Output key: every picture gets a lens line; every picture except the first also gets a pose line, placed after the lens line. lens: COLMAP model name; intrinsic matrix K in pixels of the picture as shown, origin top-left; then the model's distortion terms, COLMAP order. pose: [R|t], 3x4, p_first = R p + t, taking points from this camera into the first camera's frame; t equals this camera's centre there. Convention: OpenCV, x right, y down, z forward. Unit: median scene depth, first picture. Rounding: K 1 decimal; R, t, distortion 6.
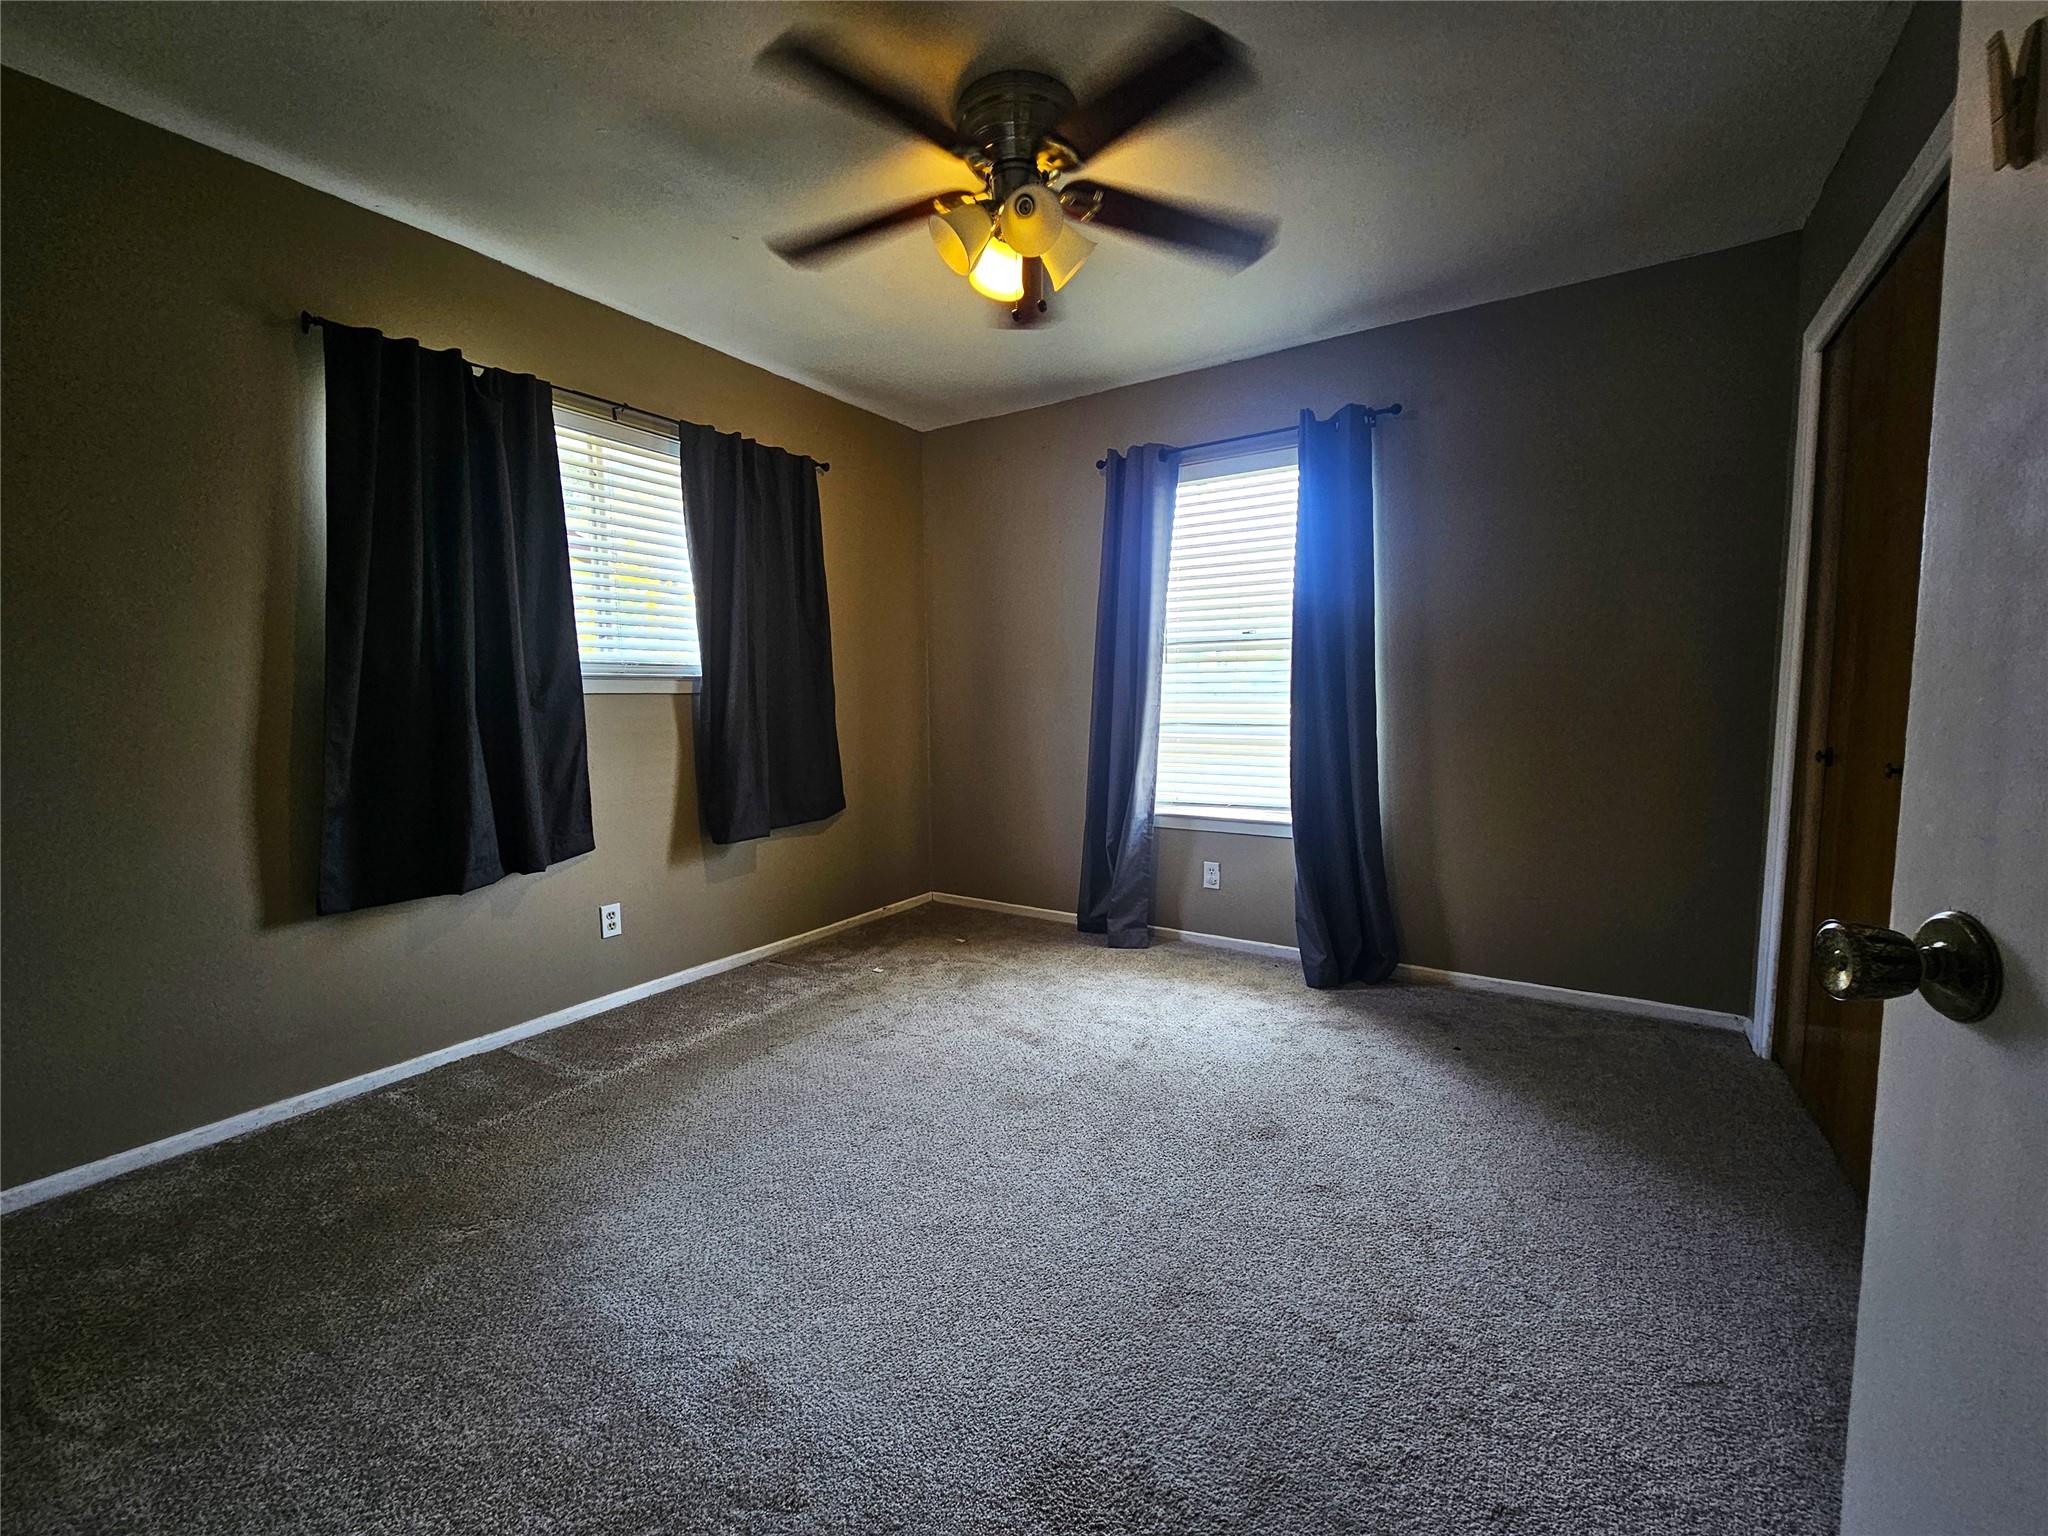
lens RADIAL K [[835.6, 0, 1014.4], [0, 835.6, 759.2], [0, 0, 1]] dist [-0.001216, 0.000420]
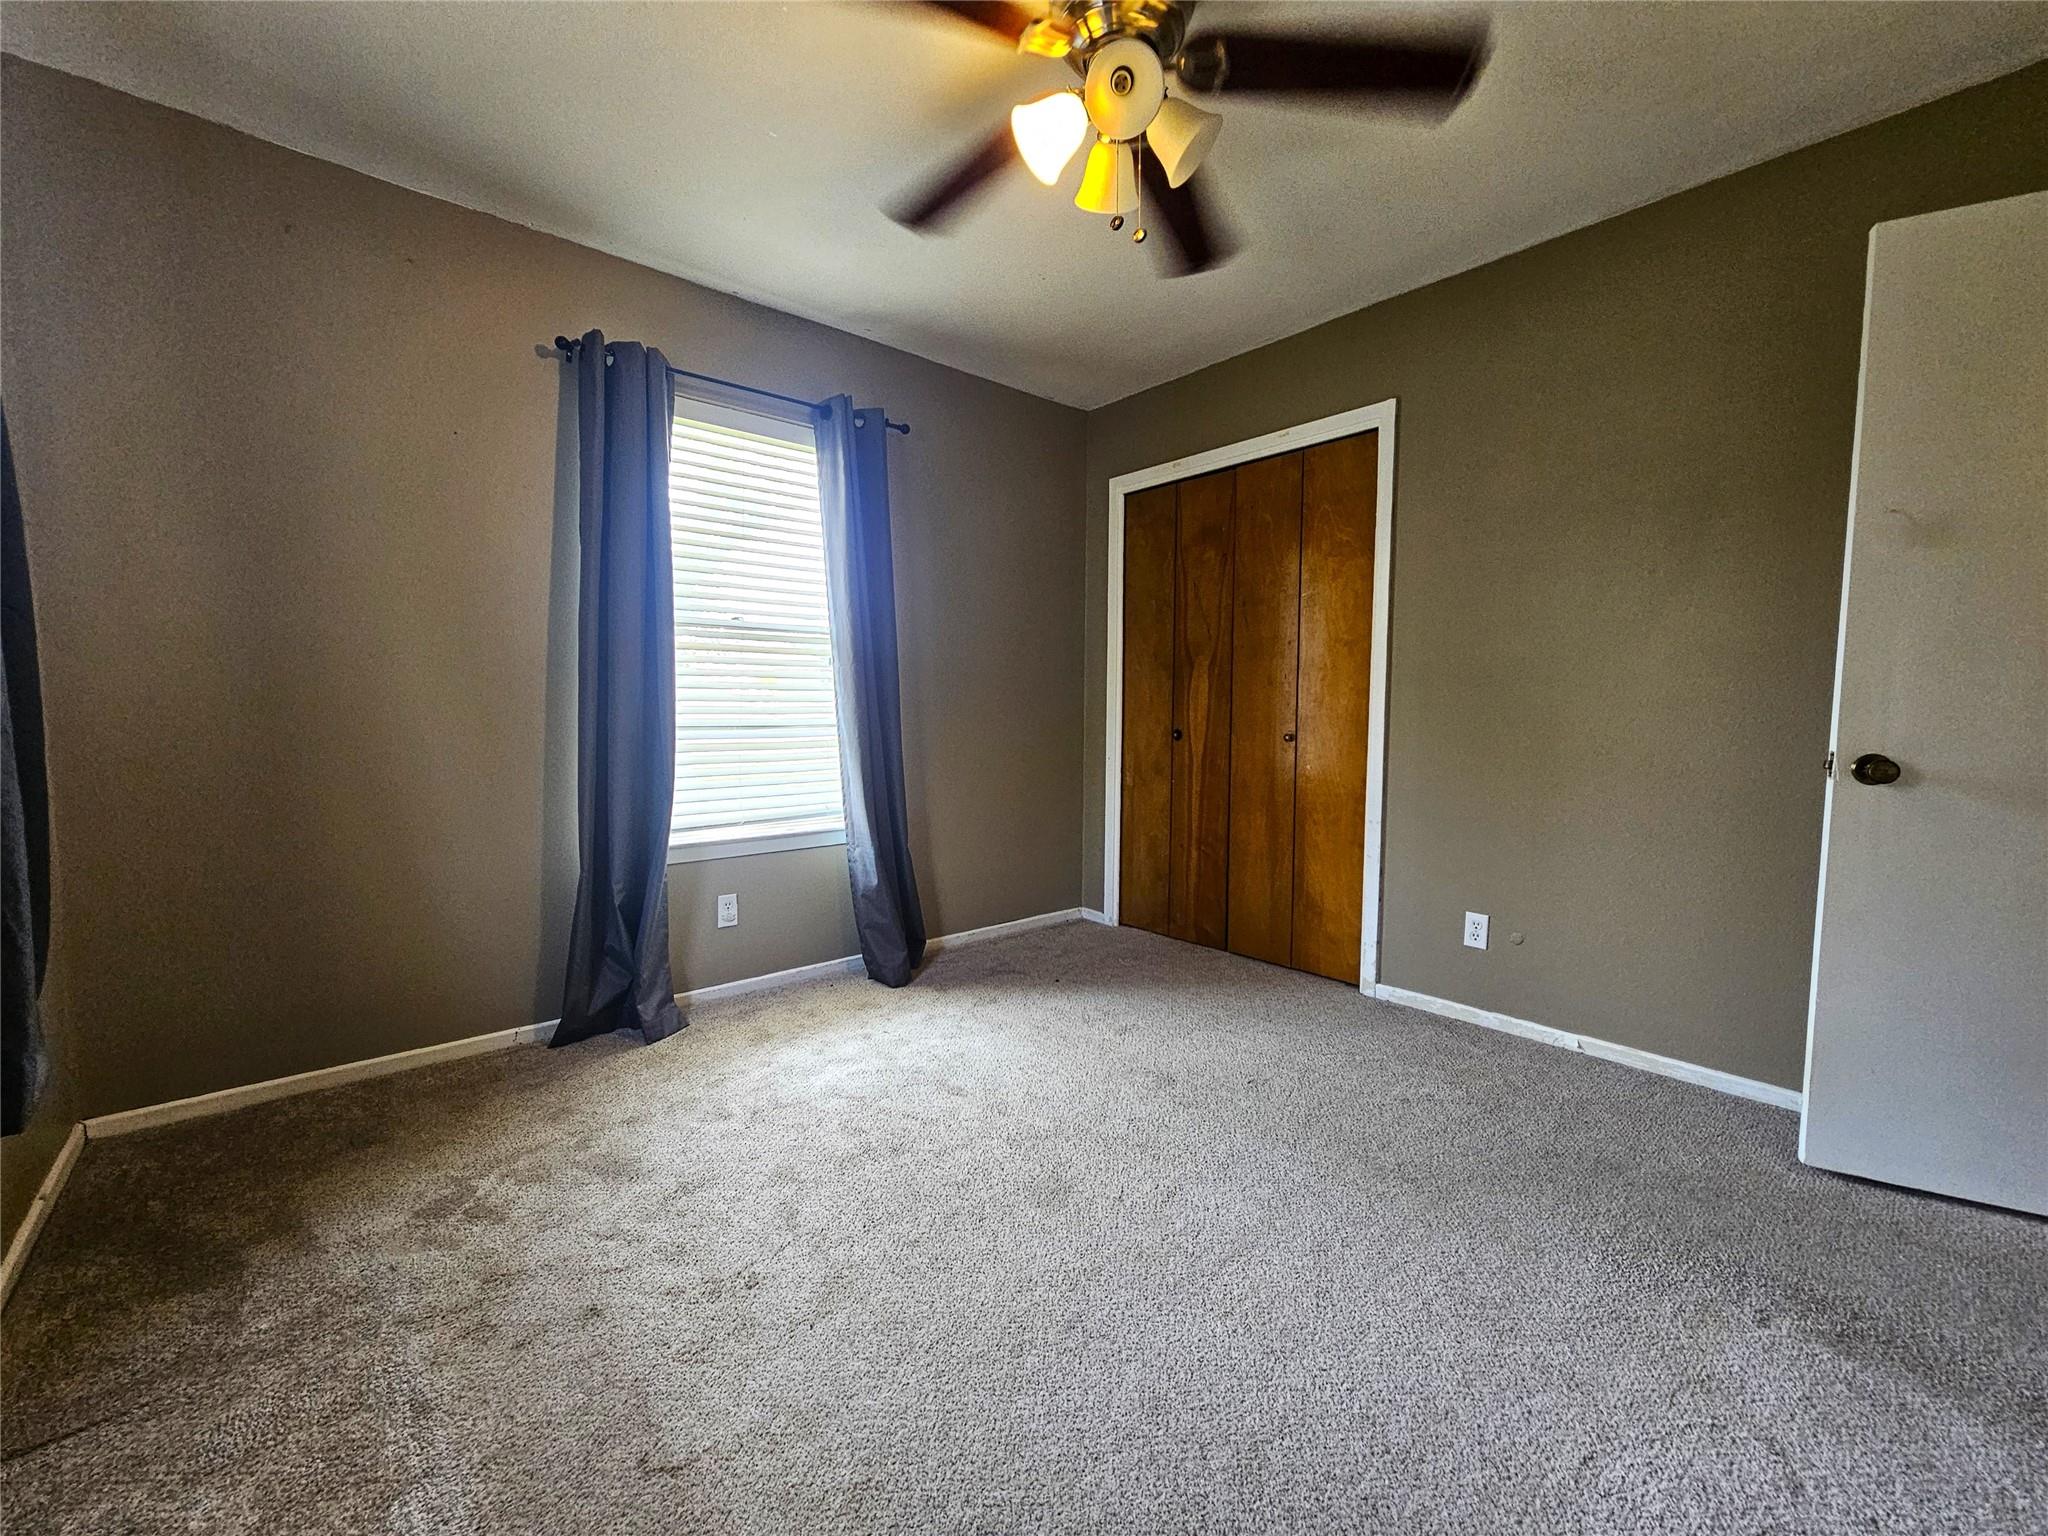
lens RADIAL K [[835.6, 0, 1032.3], [0, 835.6, 760.3], [0, 0, 1]] dist [-0.001216, 0.000420]
pose [[0.279404, -0.057564, 0.958446, -0.481700], [0.062306, 0.997184, 0.041727, -0.025223], [-0.958150, 0.048058, 0.282204, 0.497662]]
